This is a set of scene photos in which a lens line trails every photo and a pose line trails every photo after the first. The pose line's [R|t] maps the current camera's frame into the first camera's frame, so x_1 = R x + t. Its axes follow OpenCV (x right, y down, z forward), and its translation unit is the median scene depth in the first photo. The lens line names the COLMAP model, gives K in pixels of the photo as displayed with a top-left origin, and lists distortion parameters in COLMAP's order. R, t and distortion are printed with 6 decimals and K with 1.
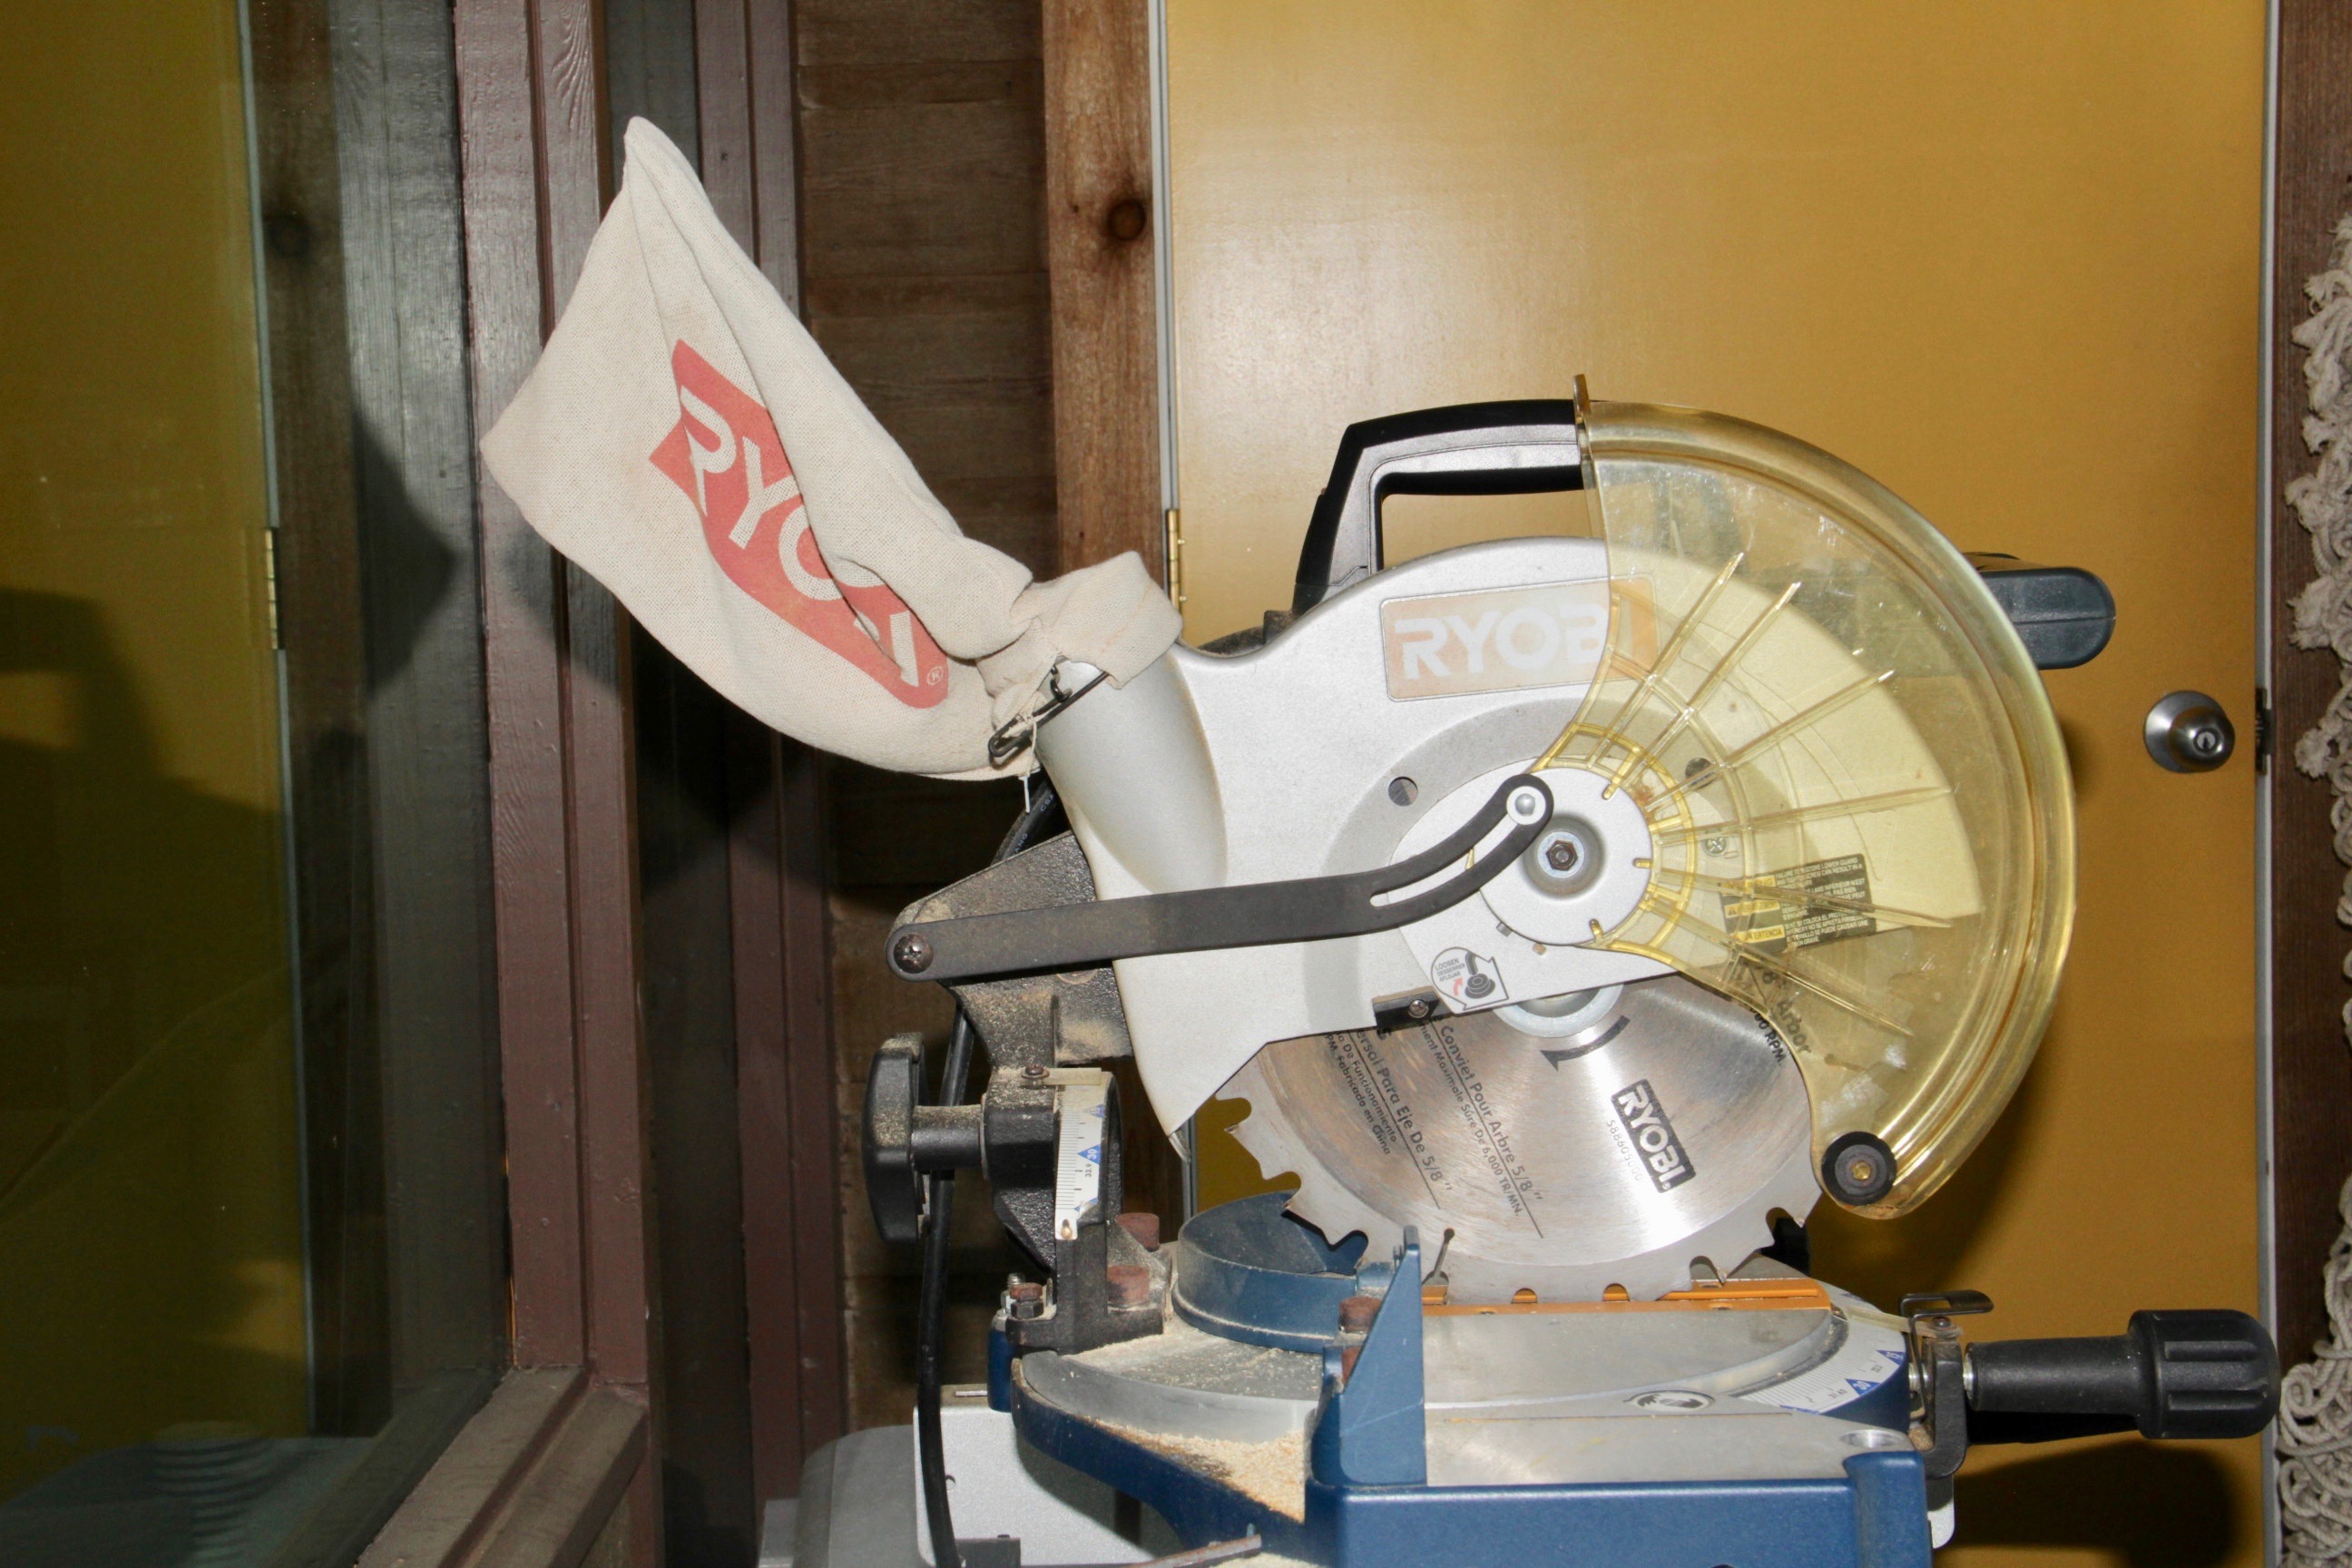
lens RADIAL K [[3777.5, 0, 1176.0], [0, 3777.5, 784.0], [0, 0, 1]] dist [0.237616, 0.073719]
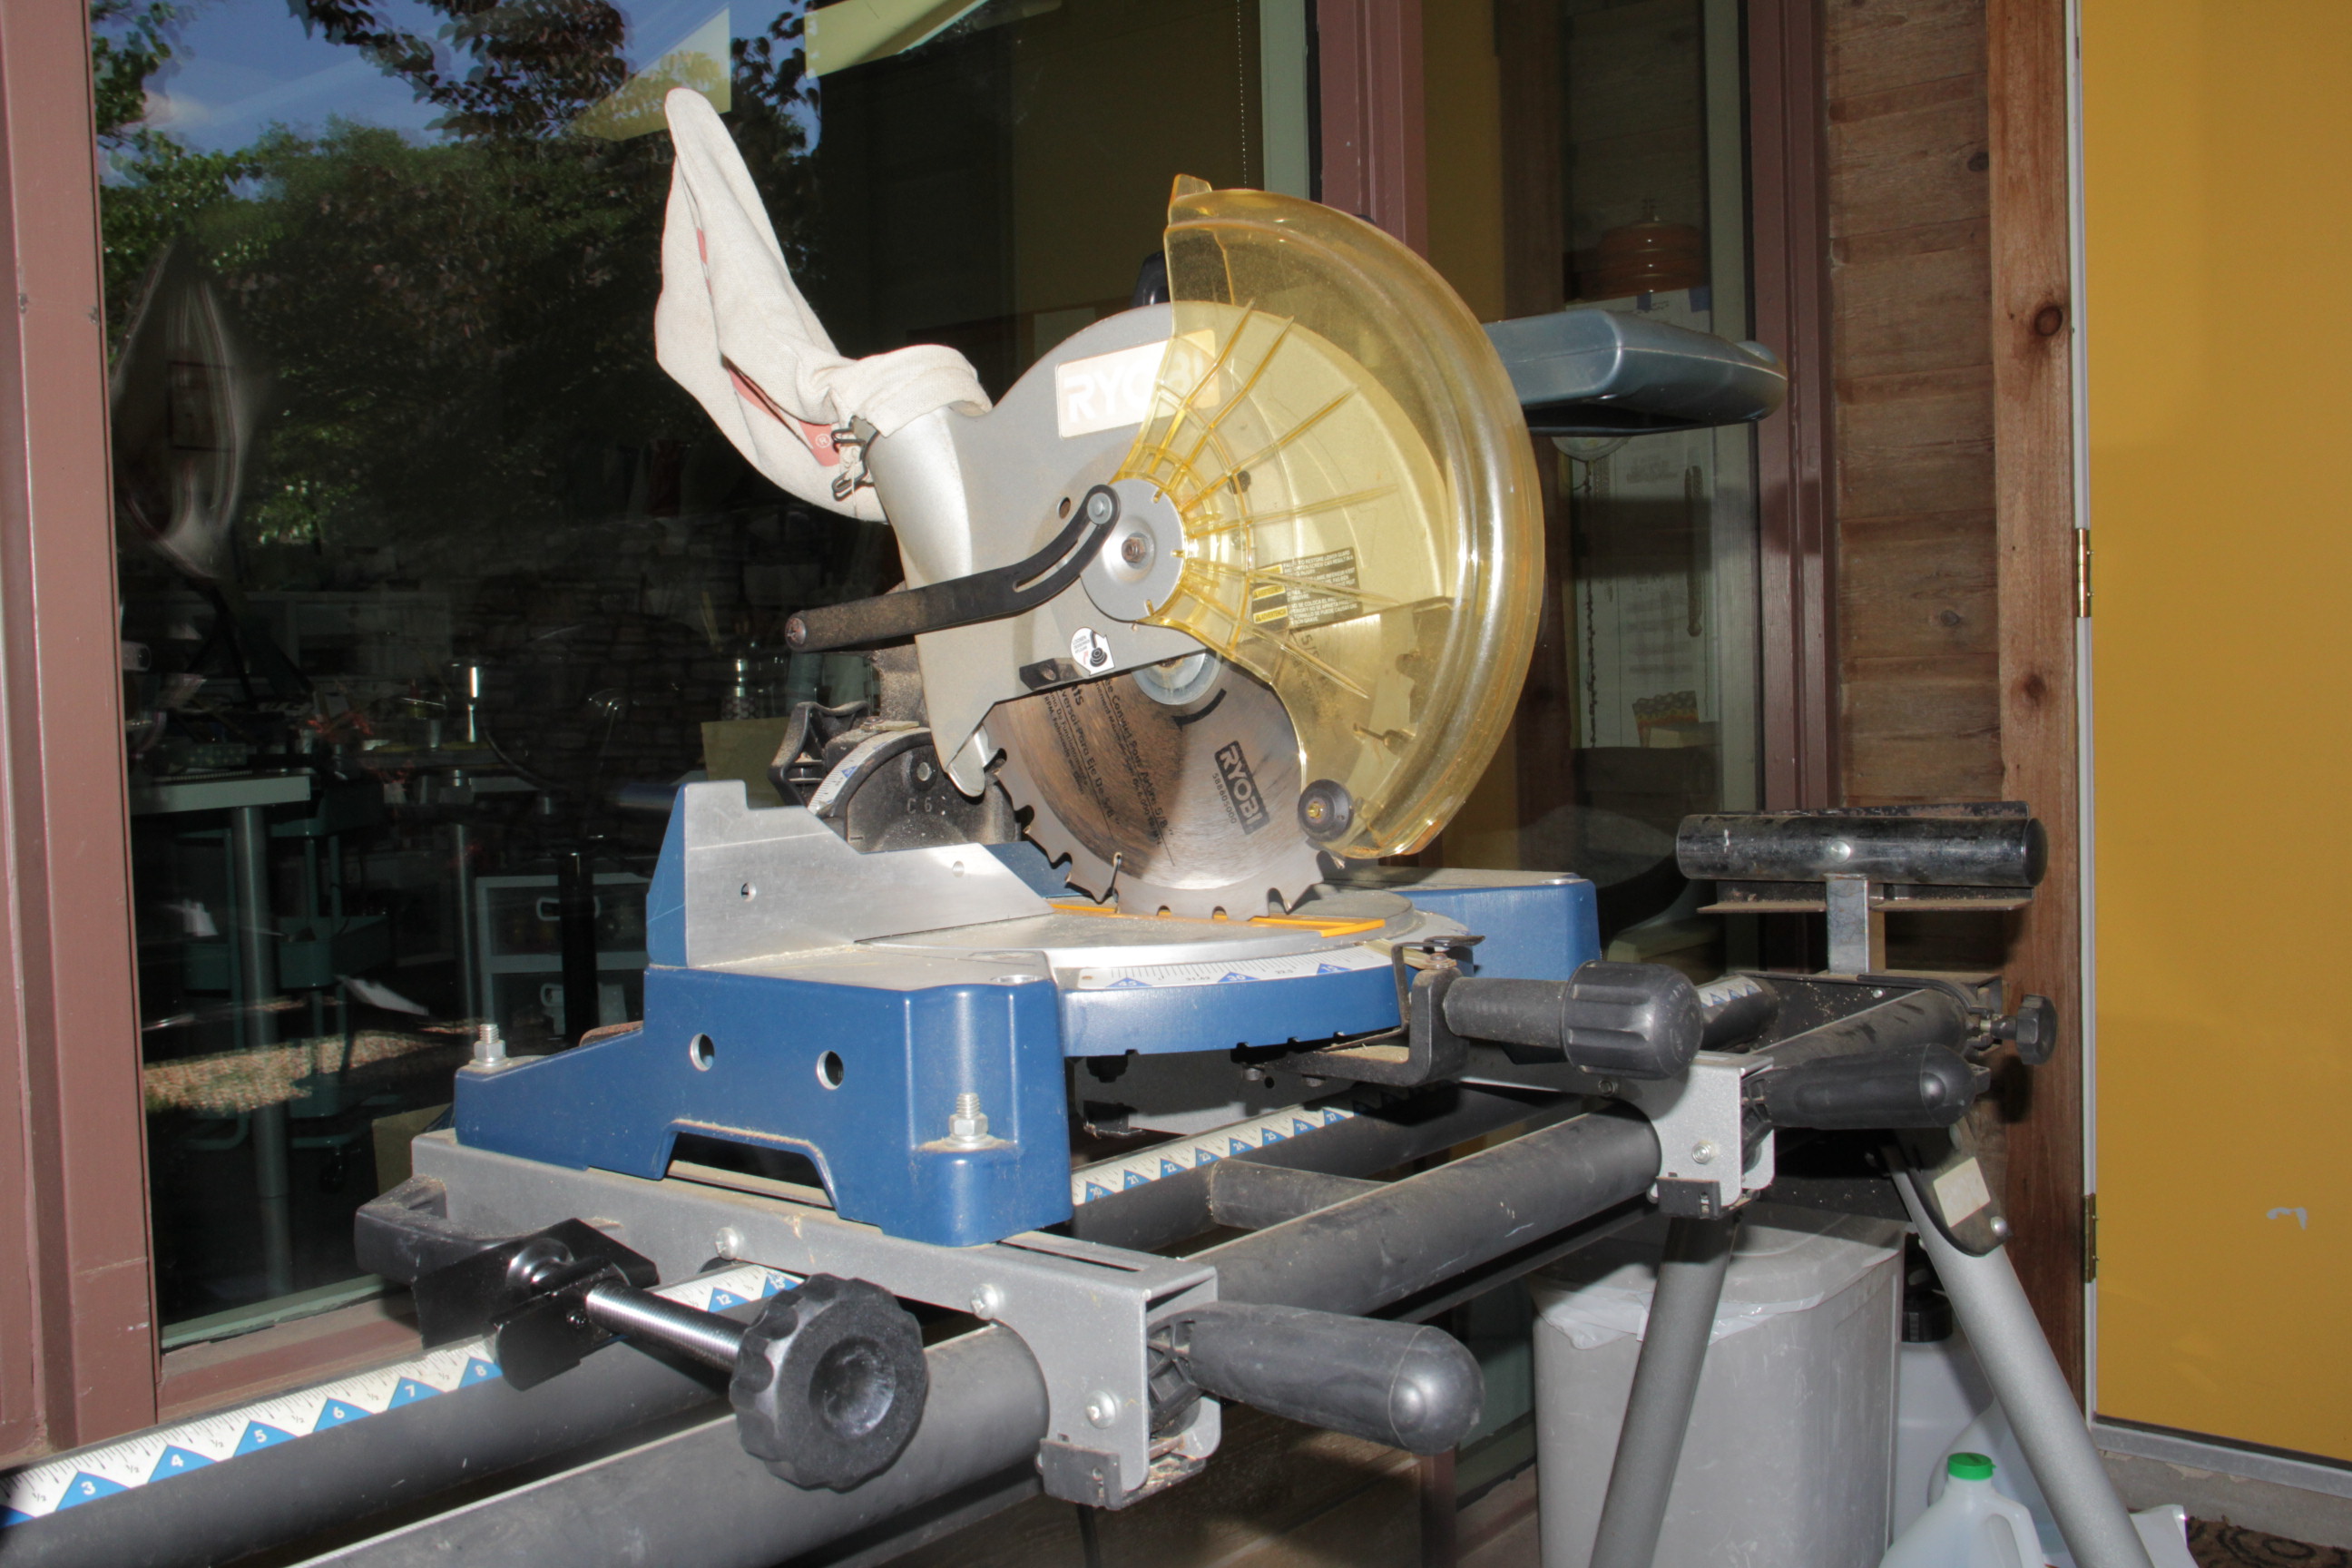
lens RADIAL K [[2231.7, 0, 1176.0], [0, 2231.7, 784.0], [0, 0, 1]] dist [-0.156480, 0.290364]
pose [[0.782383, 0.040124, -0.621504, 0.558371], [-0.054561, 0.998501, -0.004222, 0.095745], [0.620404, 0.037213, 0.783399, 0.419421]]
